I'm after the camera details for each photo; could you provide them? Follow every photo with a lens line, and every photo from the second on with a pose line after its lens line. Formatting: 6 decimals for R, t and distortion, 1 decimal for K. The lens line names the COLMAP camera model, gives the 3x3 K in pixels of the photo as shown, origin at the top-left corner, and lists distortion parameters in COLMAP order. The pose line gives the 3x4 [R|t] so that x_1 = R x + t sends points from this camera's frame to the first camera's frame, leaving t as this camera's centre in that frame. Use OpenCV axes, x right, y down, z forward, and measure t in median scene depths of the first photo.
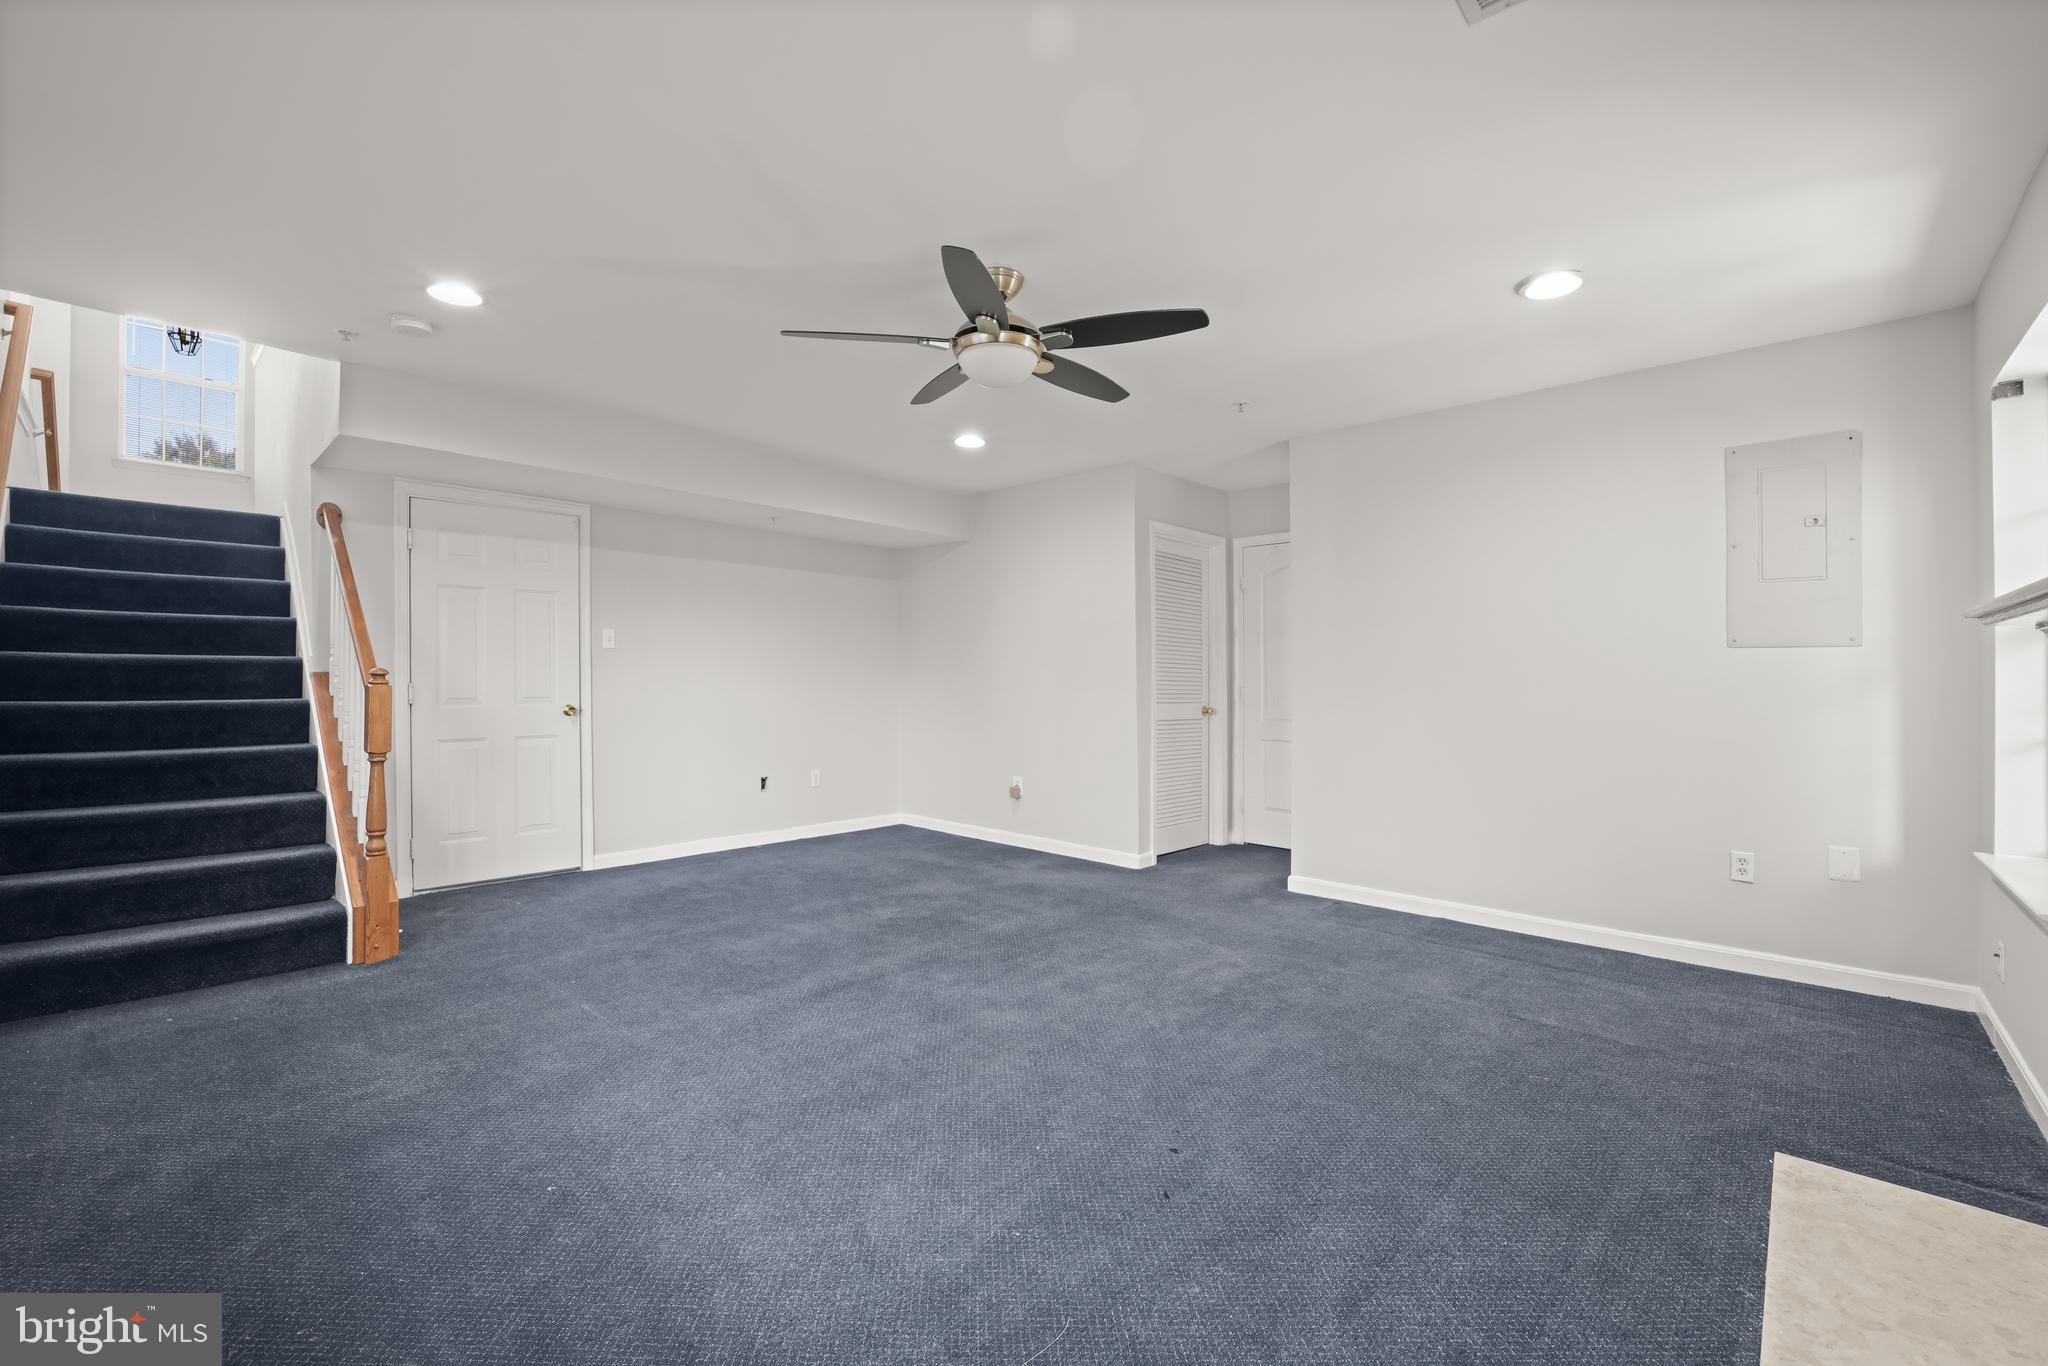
lens RADIAL K [[819.8, 0, 1030.0], [0, 819.8, 680.5], [0, 0, 1]] dist [-0.001196, -0.000069]
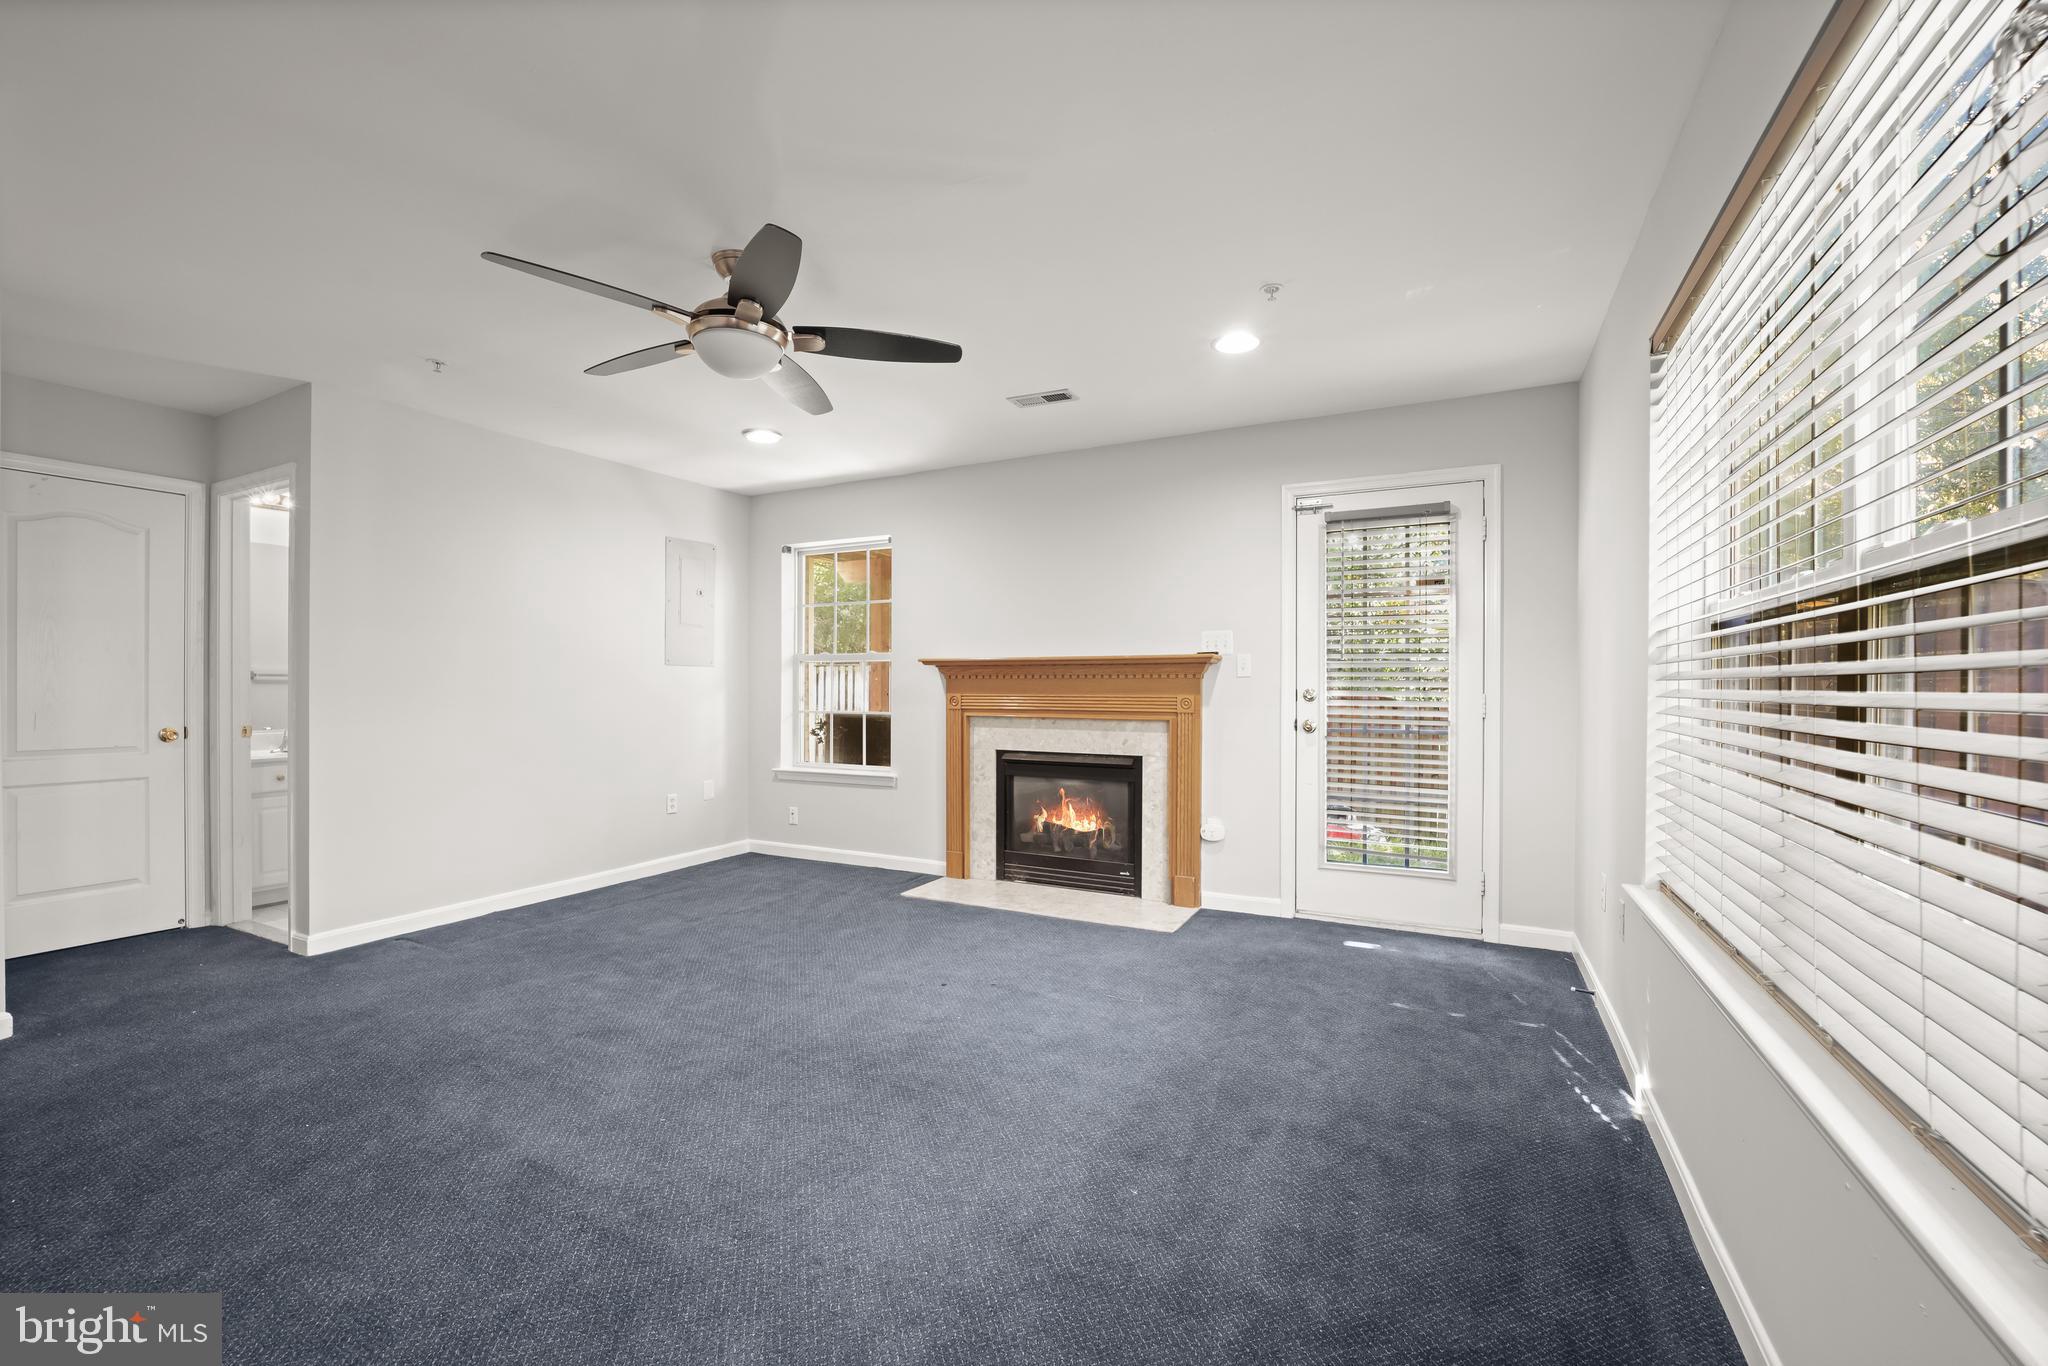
lens RADIAL K [[832.8, 0, 1024.9], [0, 832.8, 716.0], [0, 0, 1]] dist [-0.014230, -0.000065]
pose [[-0.271941, -0.032160, 0.961776, -0.646156], [-0.001232, 0.999452, 0.033071, 0.003465], [-0.962313, 0.007809, -0.271832, 0.596174]]
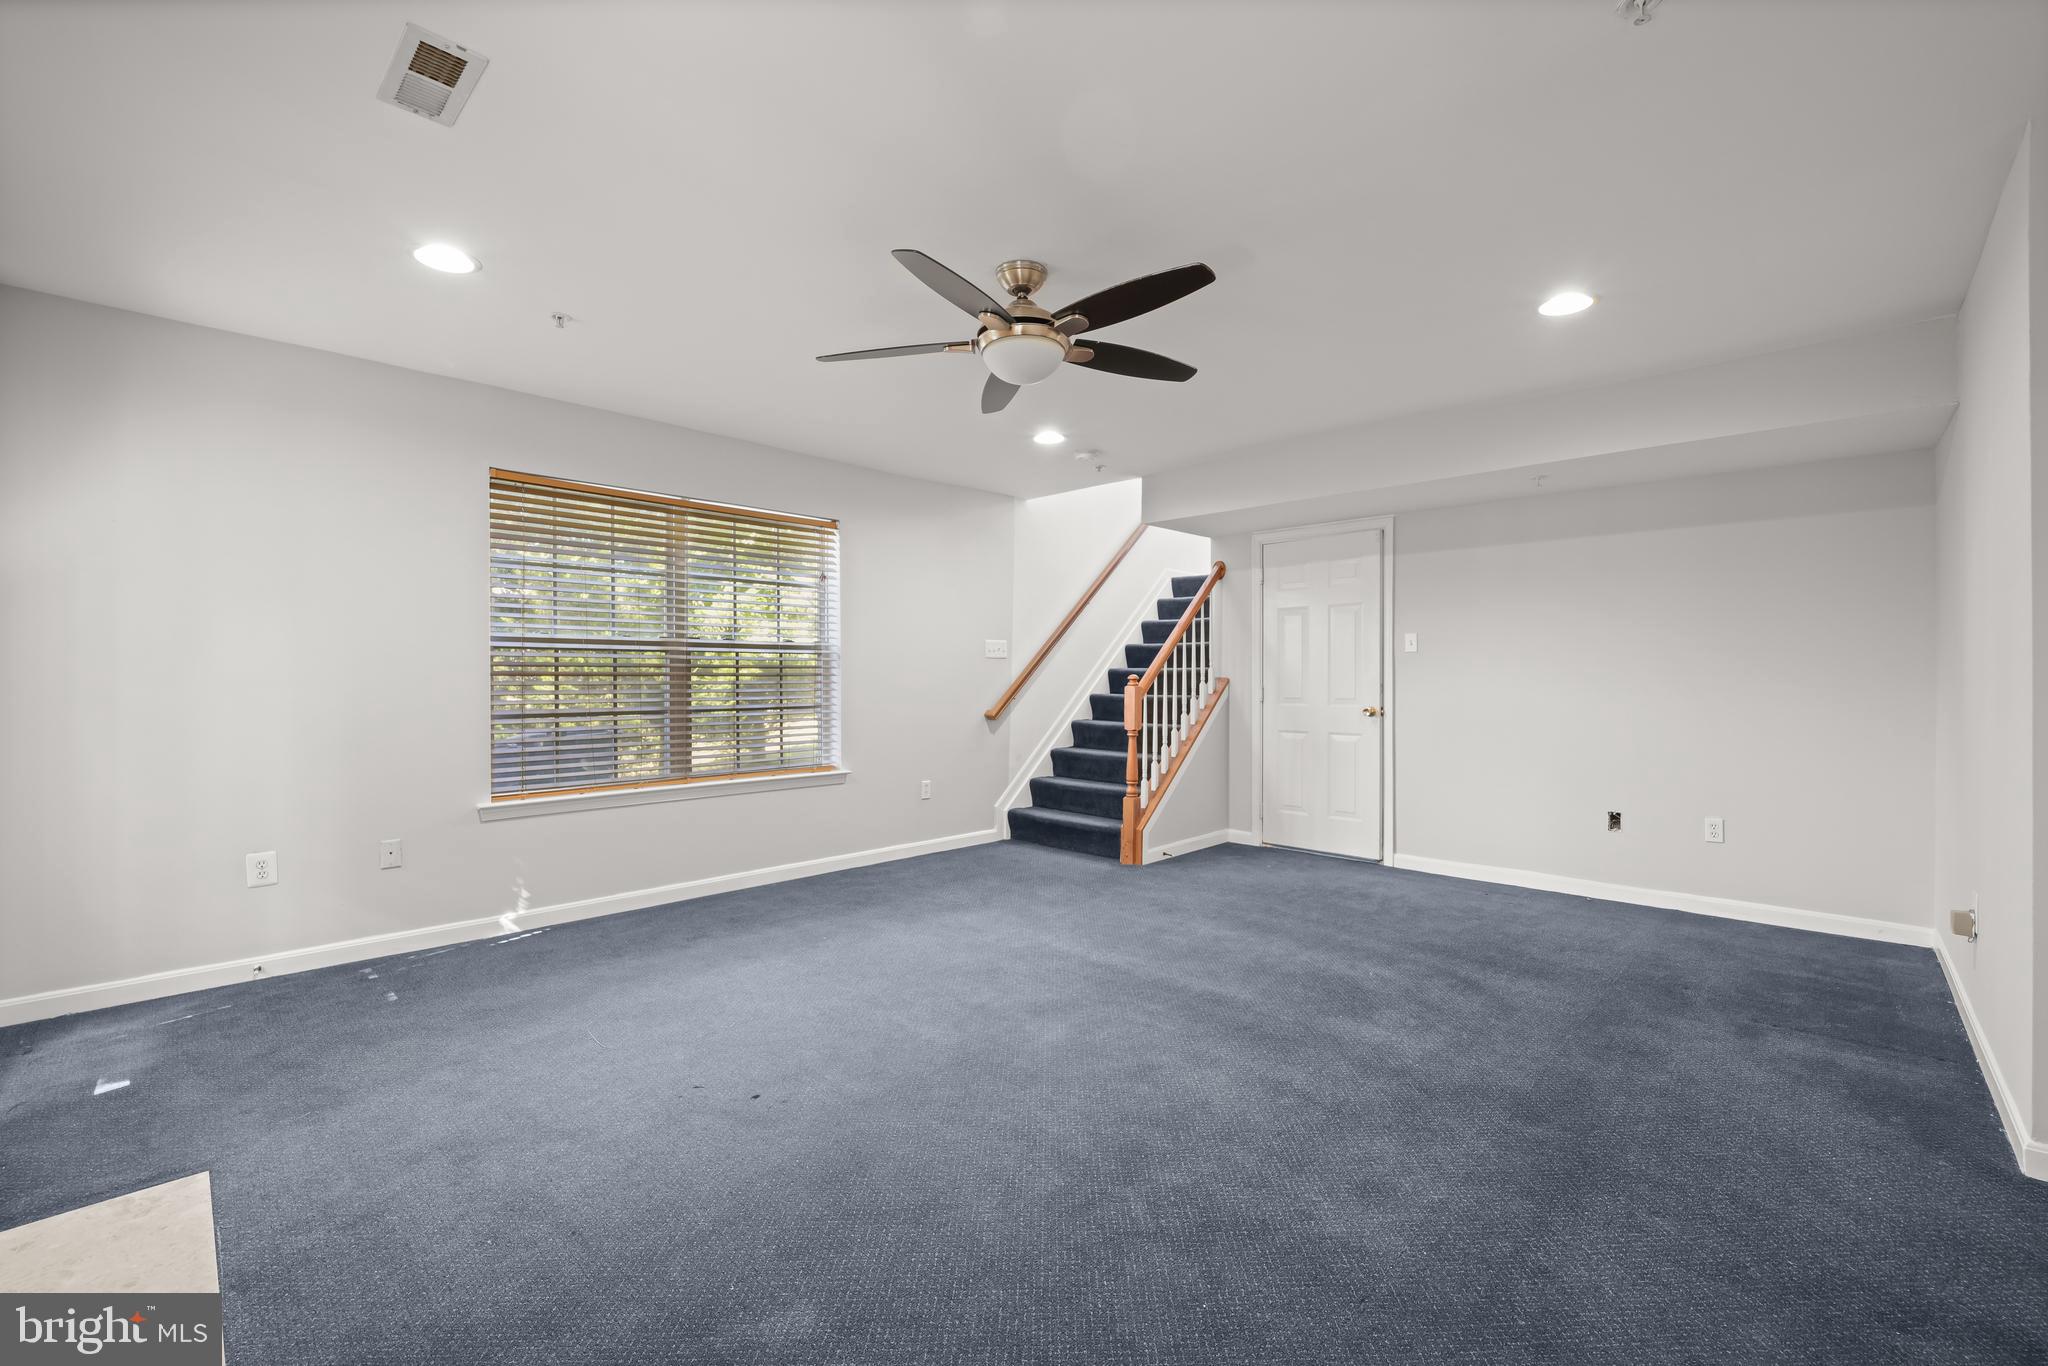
lens RADIAL K [[841.4, 0, 1023.2], [0, 841.4, 686.7], [0, 0, 1]] dist [-0.034615, -0.000008]
pose [[-0.008961, 0.004586, -0.999949, 0.622628], [-0.004643, 0.999979, 0.004627, 0.001195], [0.999949, 0.004684, -0.008939, 0.646175]]
